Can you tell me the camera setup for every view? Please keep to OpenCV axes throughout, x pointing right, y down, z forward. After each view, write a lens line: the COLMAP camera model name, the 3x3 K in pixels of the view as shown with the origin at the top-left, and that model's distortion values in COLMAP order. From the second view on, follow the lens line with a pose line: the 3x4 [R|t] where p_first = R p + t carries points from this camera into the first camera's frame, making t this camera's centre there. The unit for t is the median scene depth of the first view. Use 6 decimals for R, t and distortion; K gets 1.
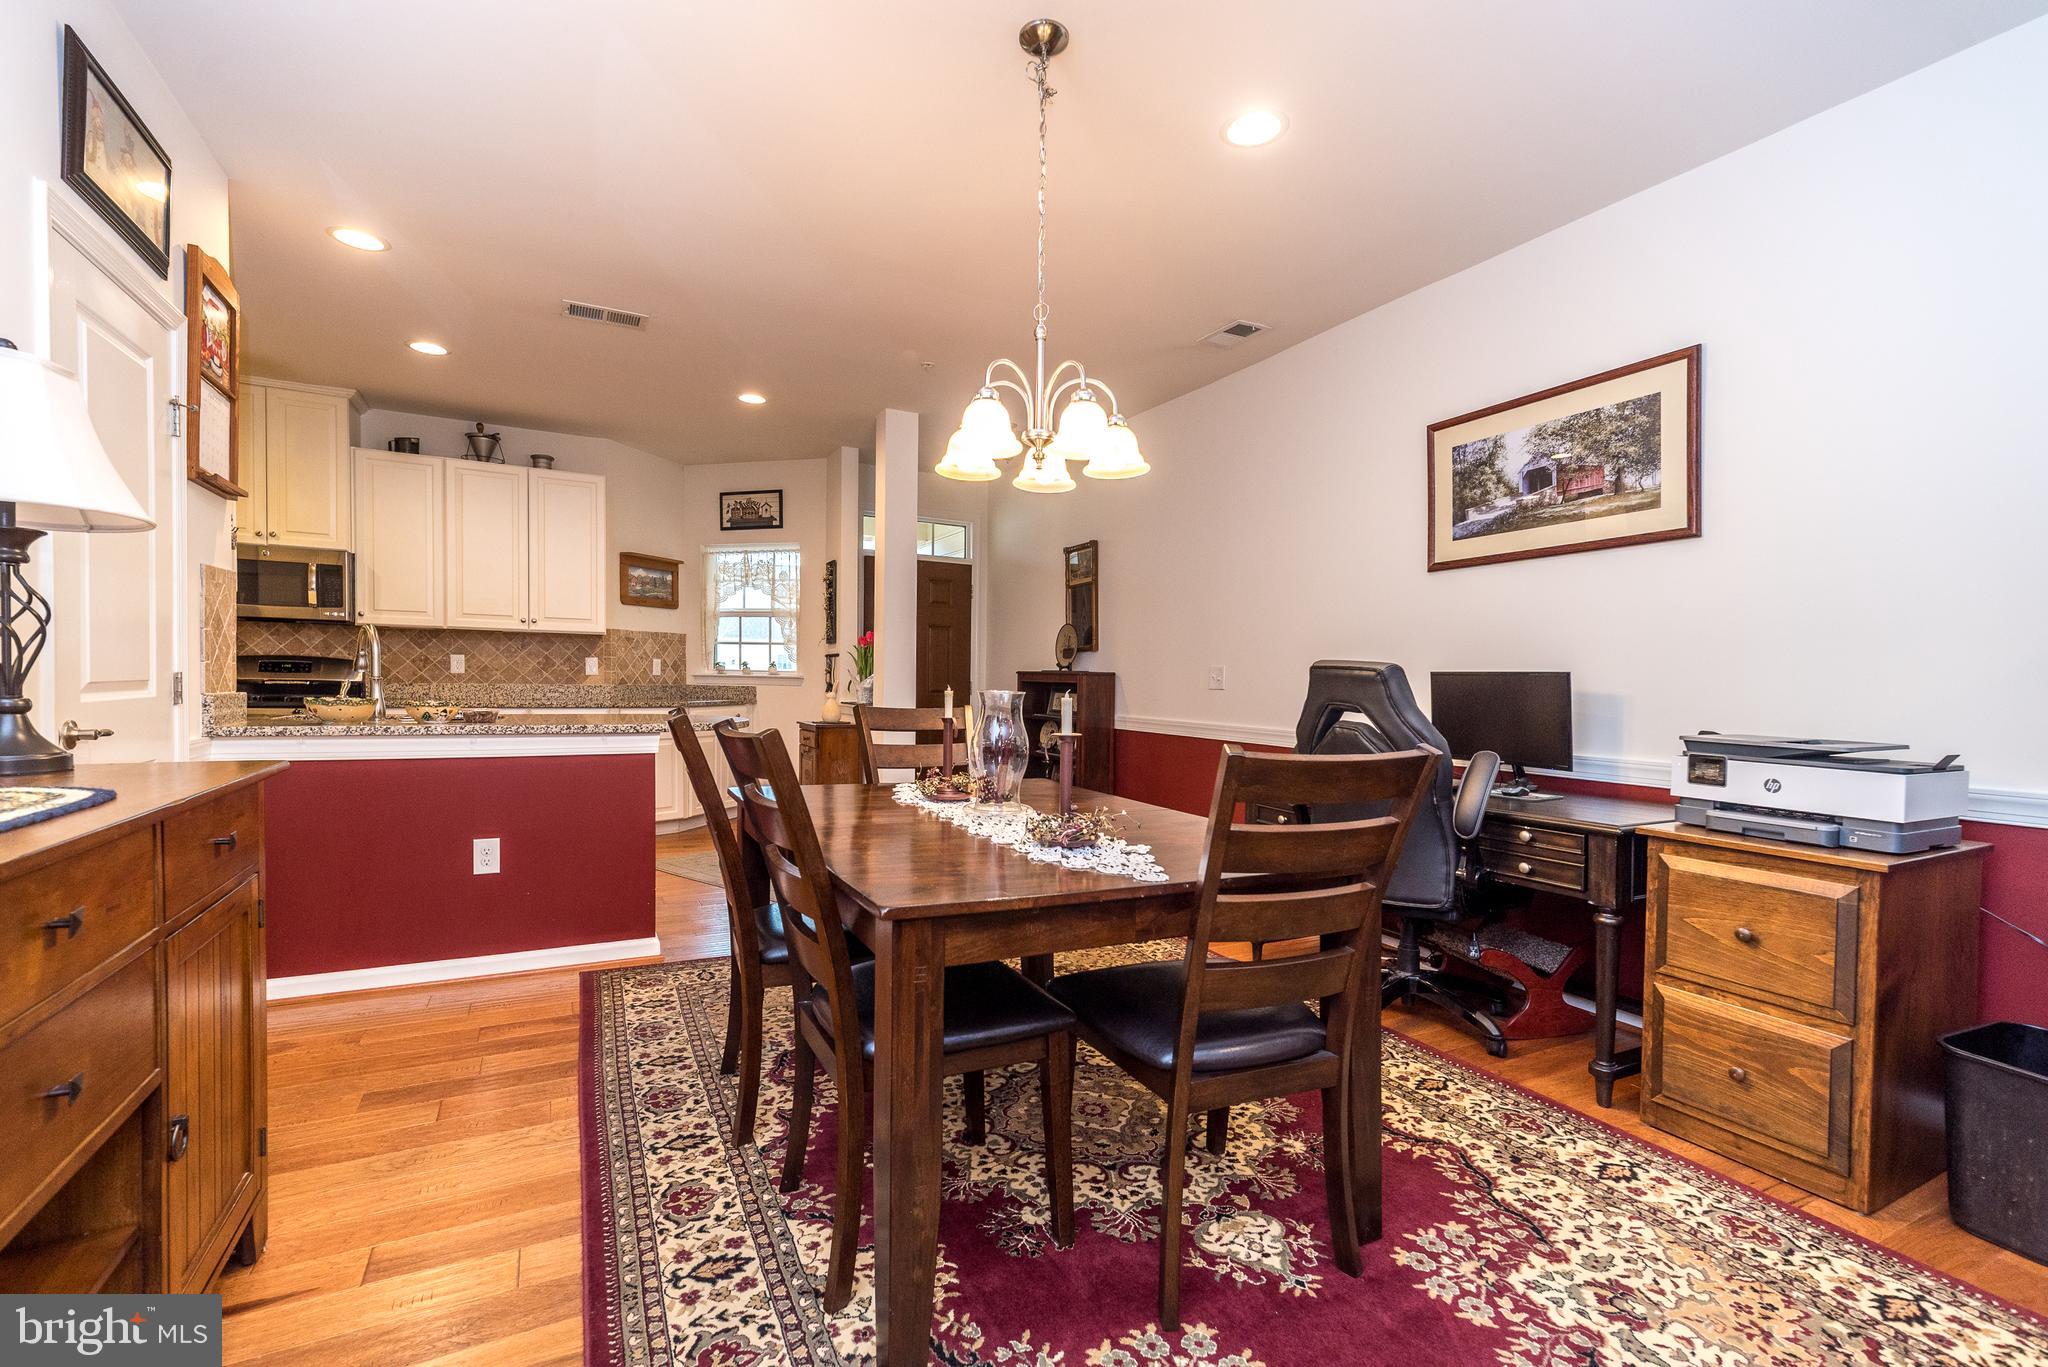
lens RADIAL K [[889.1, 0, 1022.6], [0, 889.1, 707.0], [0, 0, 1]] dist [0.005233, -0.000006]
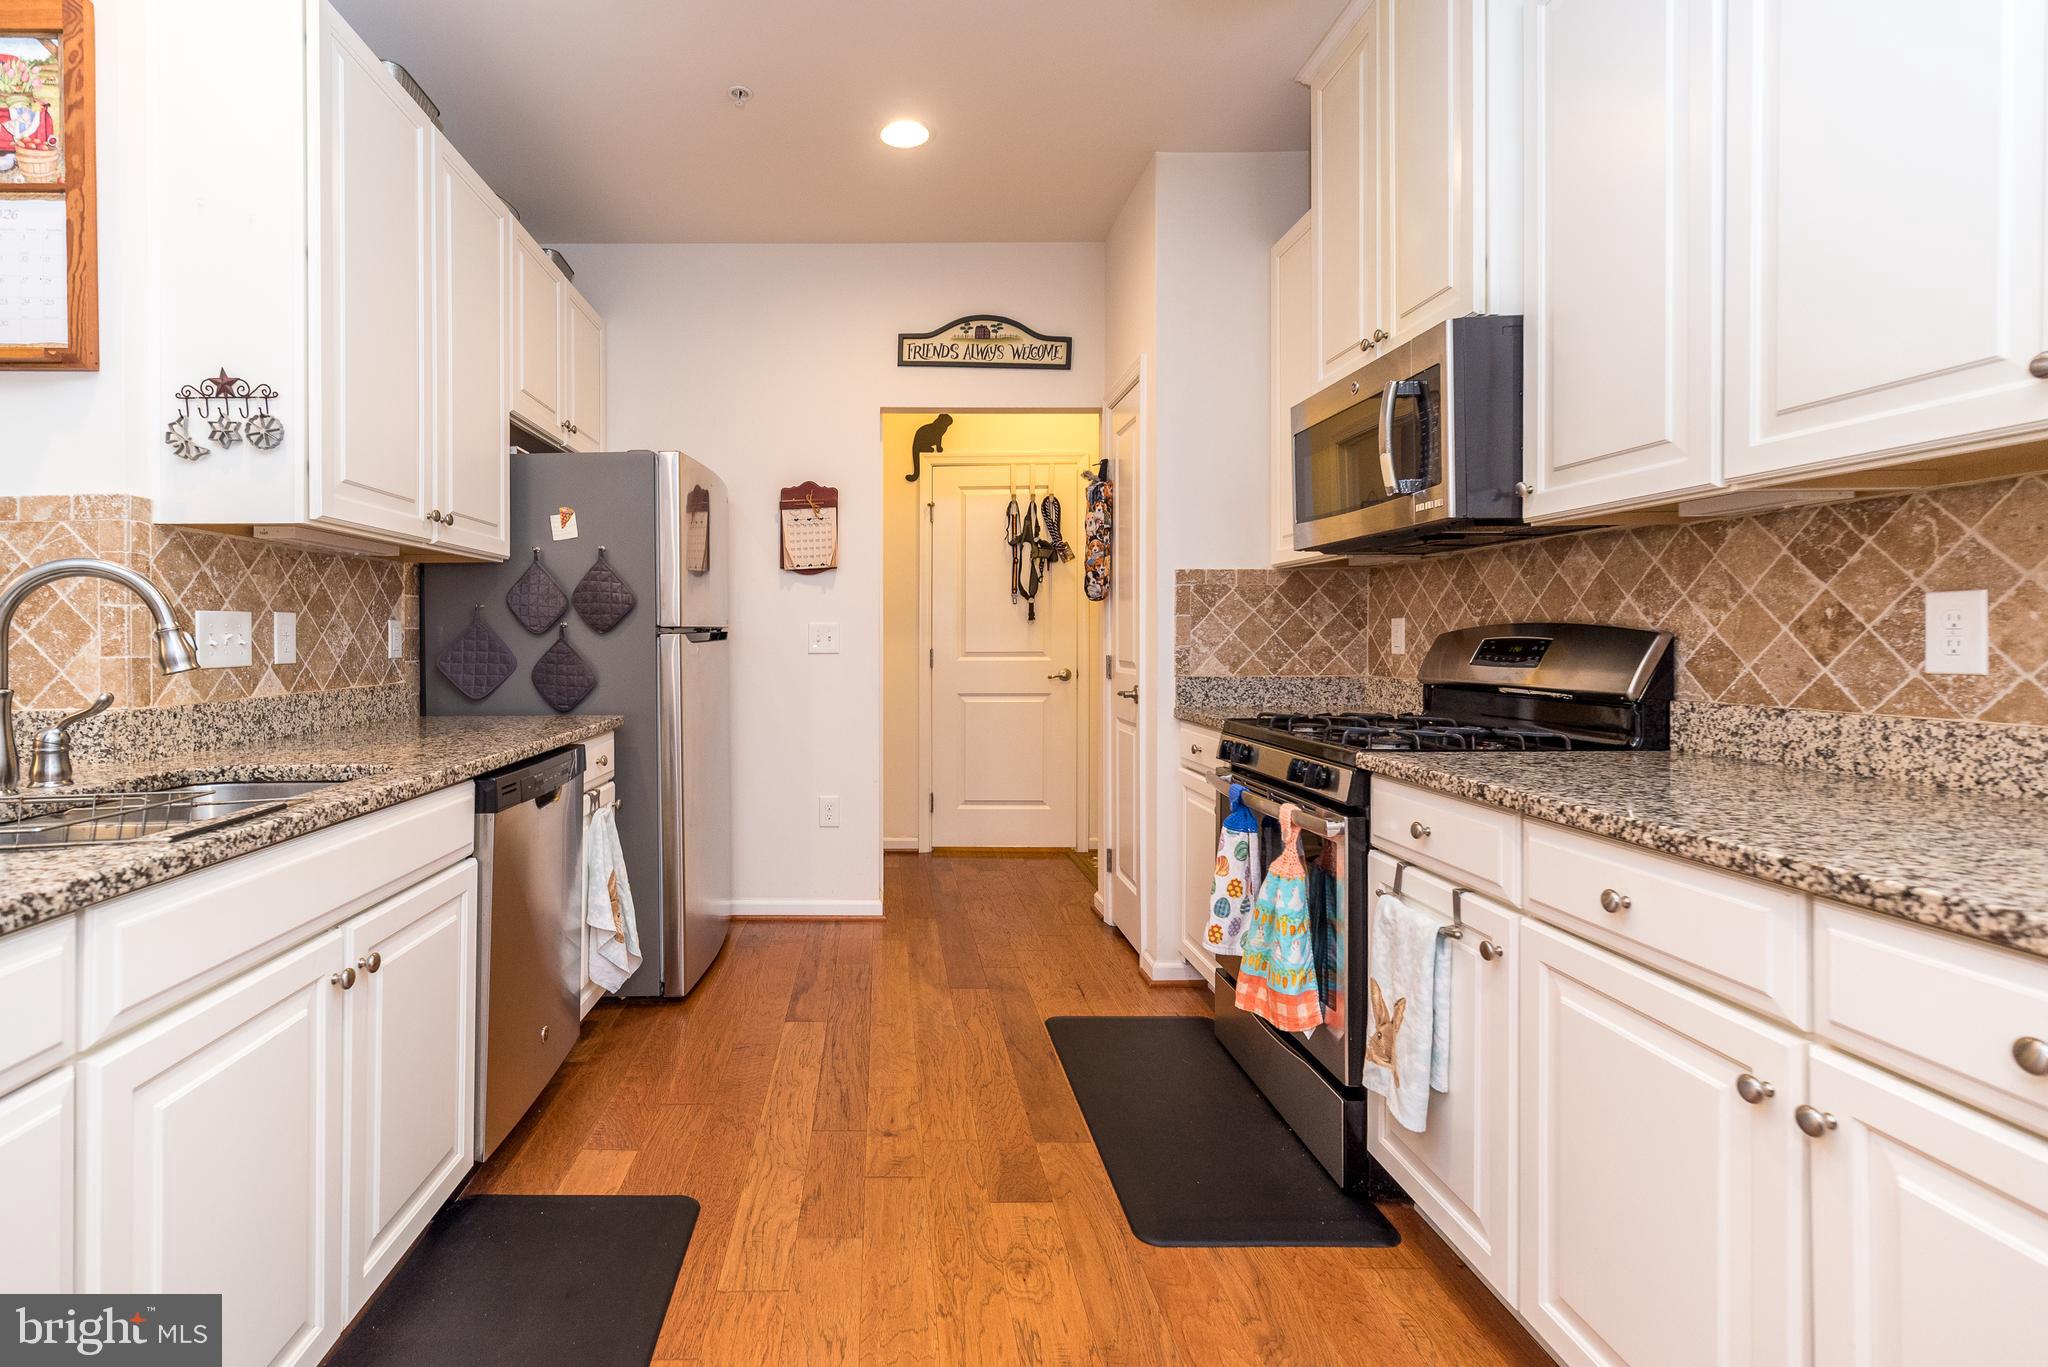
lens RADIAL K [[942.8, 0, 891.4], [0, 942.8, 652.5], [0, 0, 1]] dist [0.004878, -0.000253]
pose [[-0.465908, -0.003938, -0.884825, -0.301224], [-0.030562, 0.999465, 0.011644, -0.039003], [0.884305, 0.032467, -0.465779, 0.892440]]
